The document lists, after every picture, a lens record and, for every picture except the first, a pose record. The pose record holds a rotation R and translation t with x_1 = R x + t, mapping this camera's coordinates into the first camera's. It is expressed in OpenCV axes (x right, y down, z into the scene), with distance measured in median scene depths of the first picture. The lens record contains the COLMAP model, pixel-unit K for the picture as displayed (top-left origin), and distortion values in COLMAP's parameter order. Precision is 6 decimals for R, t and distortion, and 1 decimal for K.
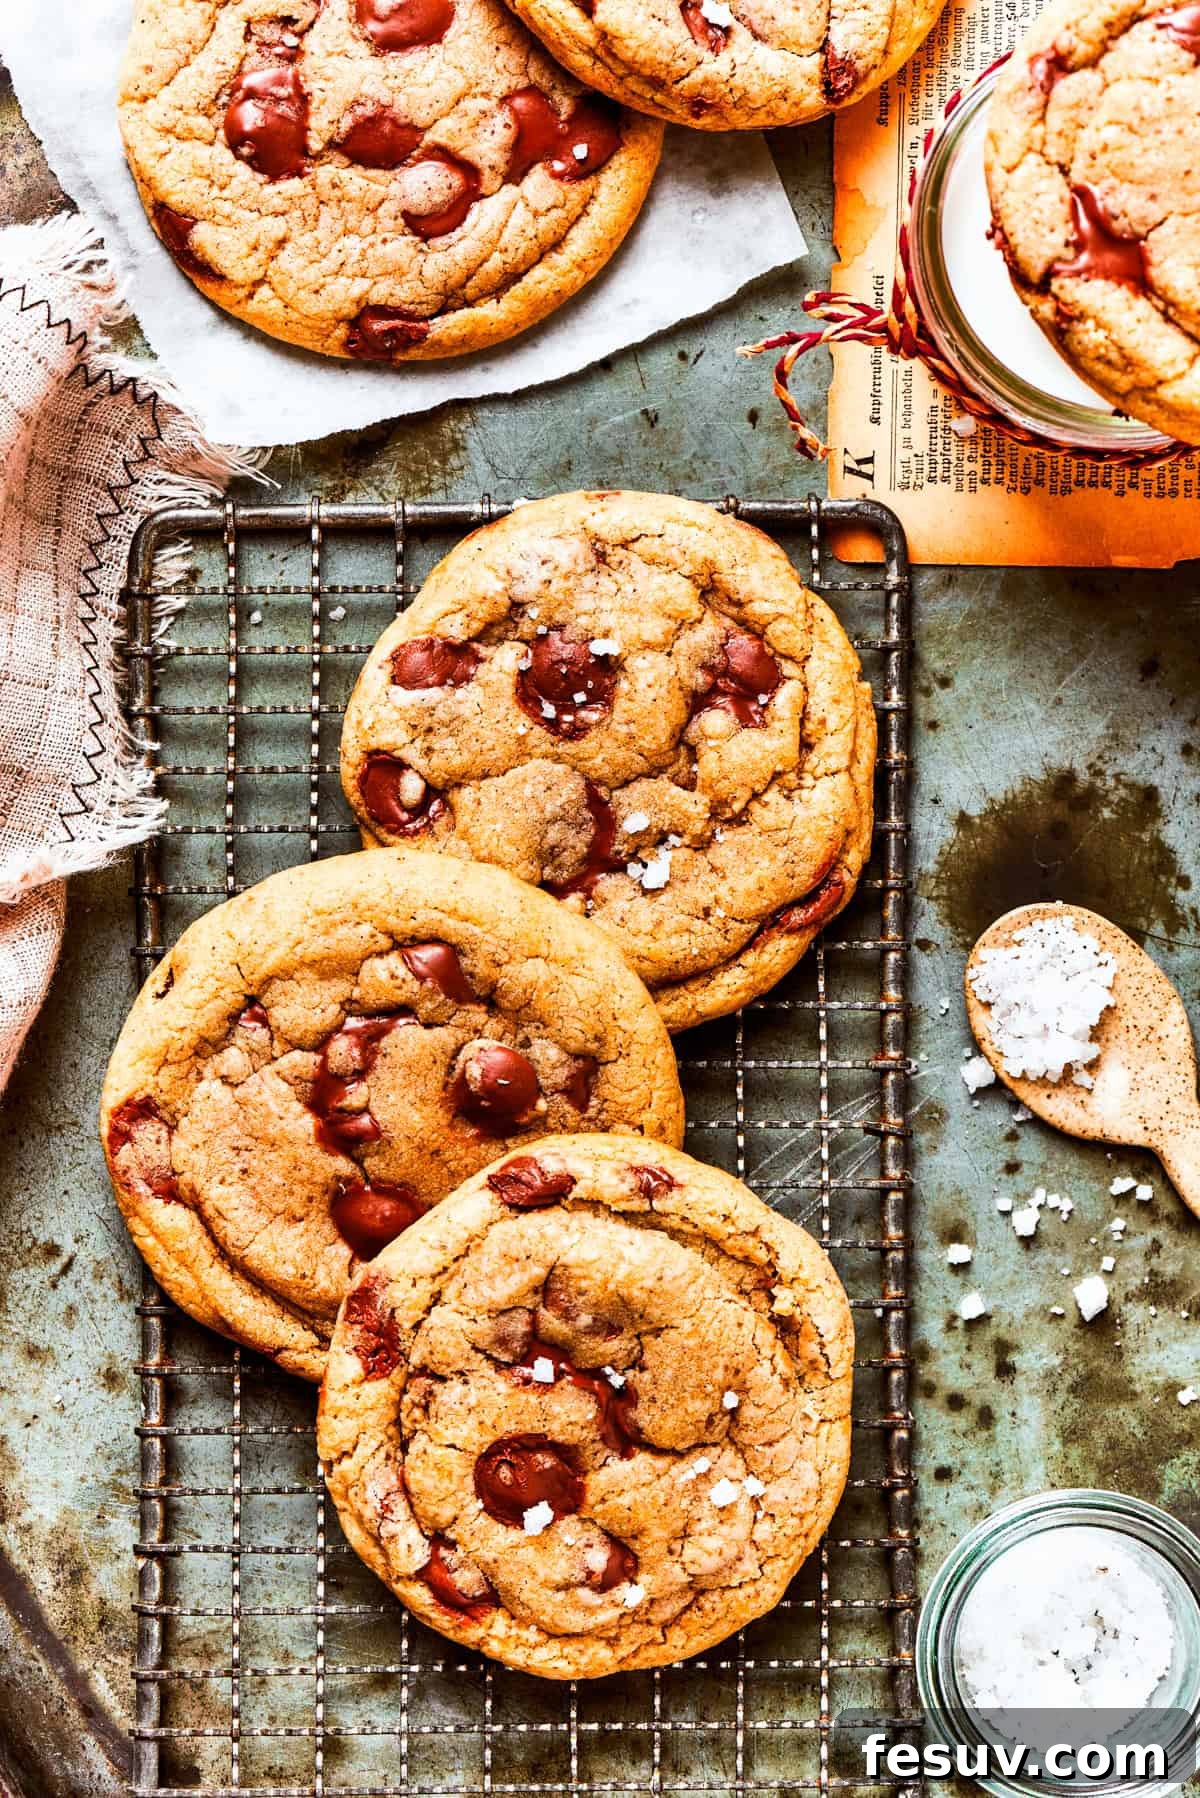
lens RADIAL K [[7008.4, 0, 600.0], [0, 7008.4, 899.0], [0, 0, 1]] dist [-0.158769, 0.229760]
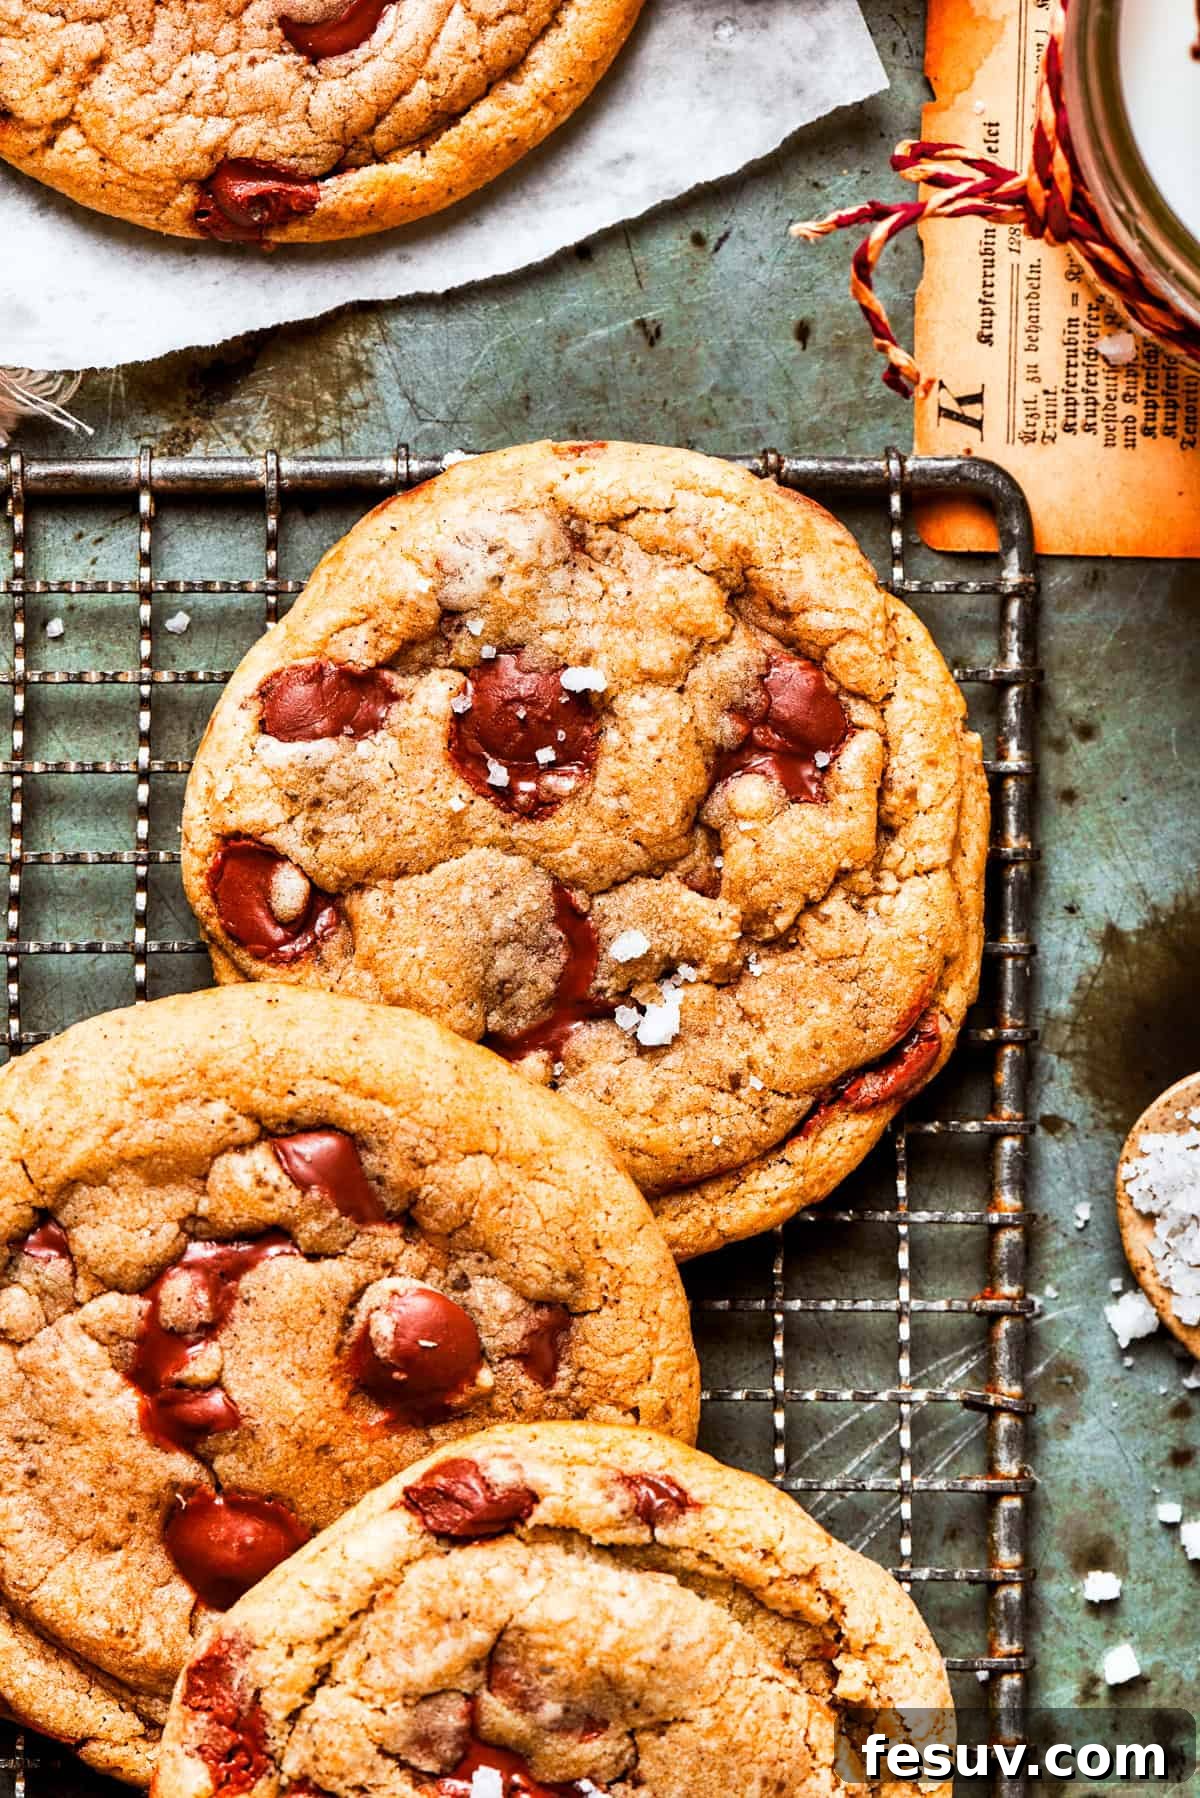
lens RADIAL K [[7008.4, 0, 600.0], [0, 7008.4, 899.0], [0, 0, 1]] dist [-0.158769, 0.229760]
pose [[0.999660, 0.006431, 0.025276, -0.014225], [-0.006695, 0.999924, 0.010374, -0.021985], [-0.025208, -0.010540, 0.999627, 0.338869]]
